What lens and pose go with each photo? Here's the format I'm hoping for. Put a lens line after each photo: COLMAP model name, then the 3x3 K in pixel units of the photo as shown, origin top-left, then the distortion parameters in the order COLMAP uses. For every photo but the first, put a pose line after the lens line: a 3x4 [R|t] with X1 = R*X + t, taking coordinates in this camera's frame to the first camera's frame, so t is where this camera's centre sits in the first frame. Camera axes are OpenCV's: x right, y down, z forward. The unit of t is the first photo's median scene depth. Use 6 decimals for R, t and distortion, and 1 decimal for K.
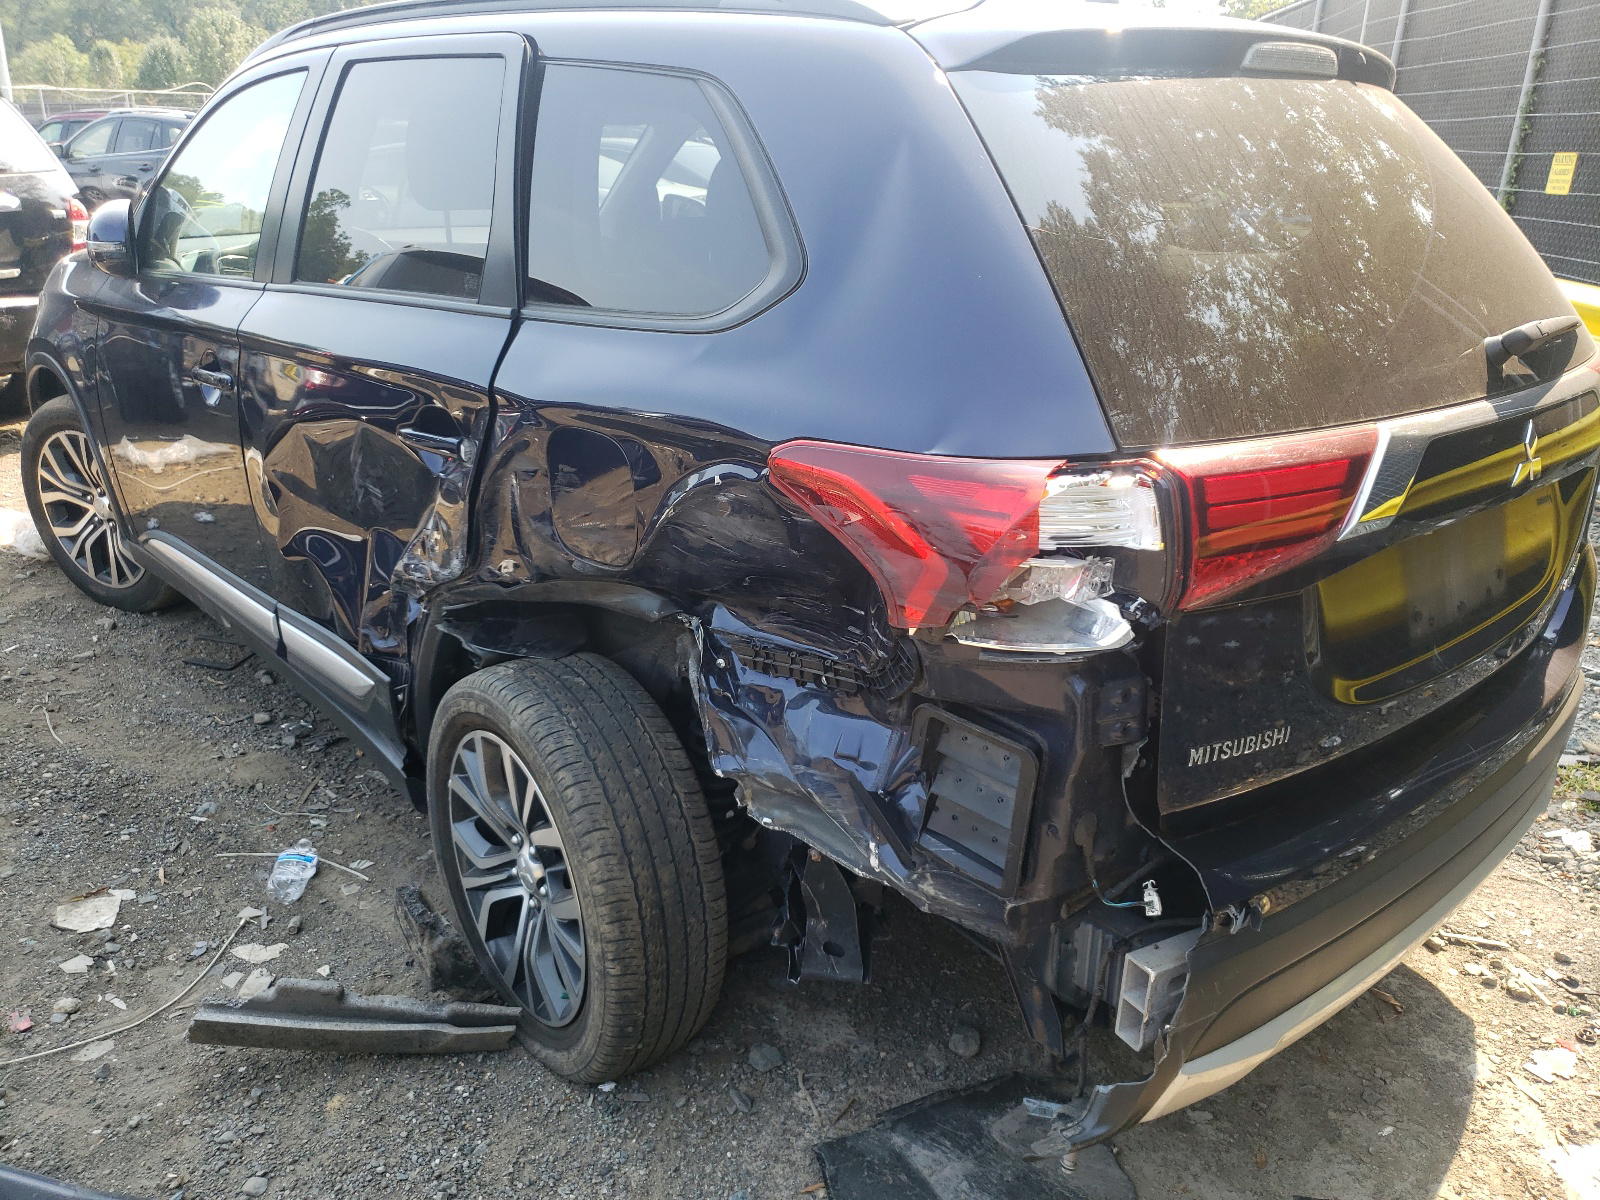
lens RADIAL K [[1231.5, 0, 834.7], [0, 1231.5, 580.0], [0, 0, 1]] dist [-0.028645, 0.061390]
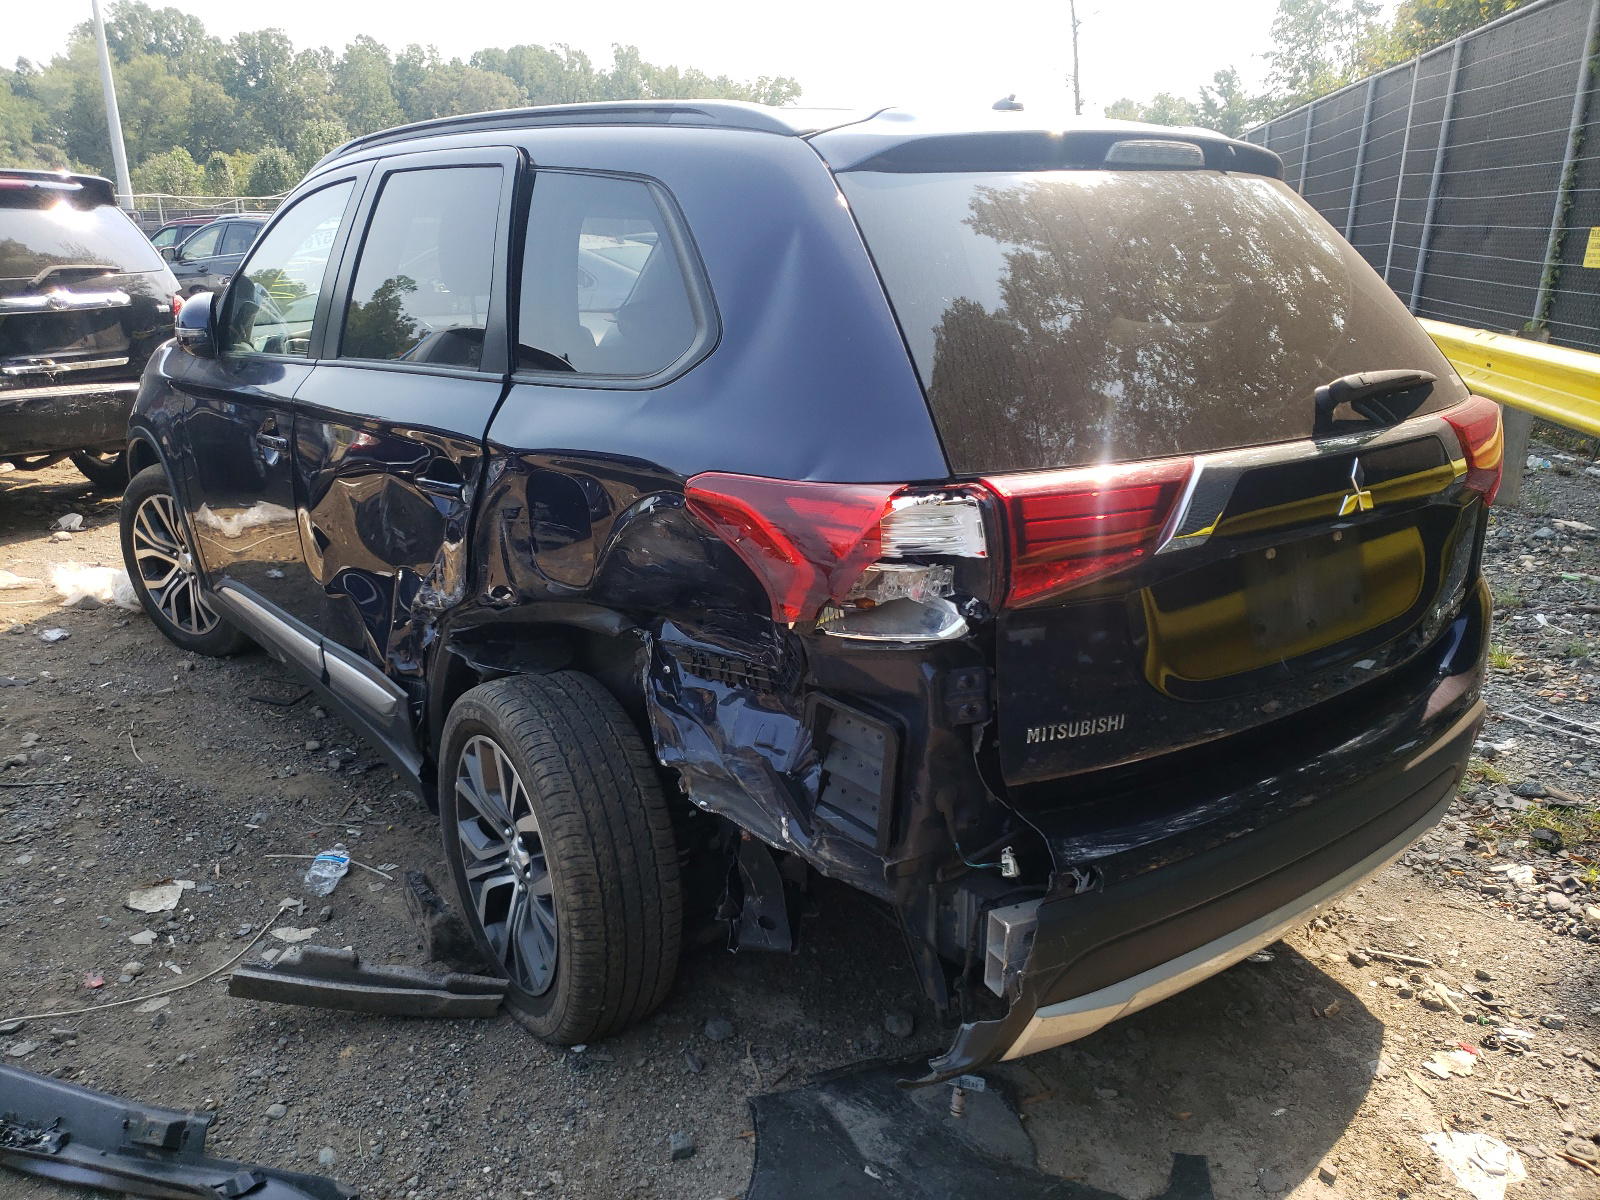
lens RADIAL K [[1207.9, 0, 800.0], [0, 1207.9, 600.0], [0, 0, 1]] dist [0.005581, -0.000725]
pose [[0.997046, 0.003627, -0.076718, 0.105330], [-0.007172, 0.998917, -0.045978, 0.045712], [0.076468, 0.046392, 0.995992, -0.126607]]
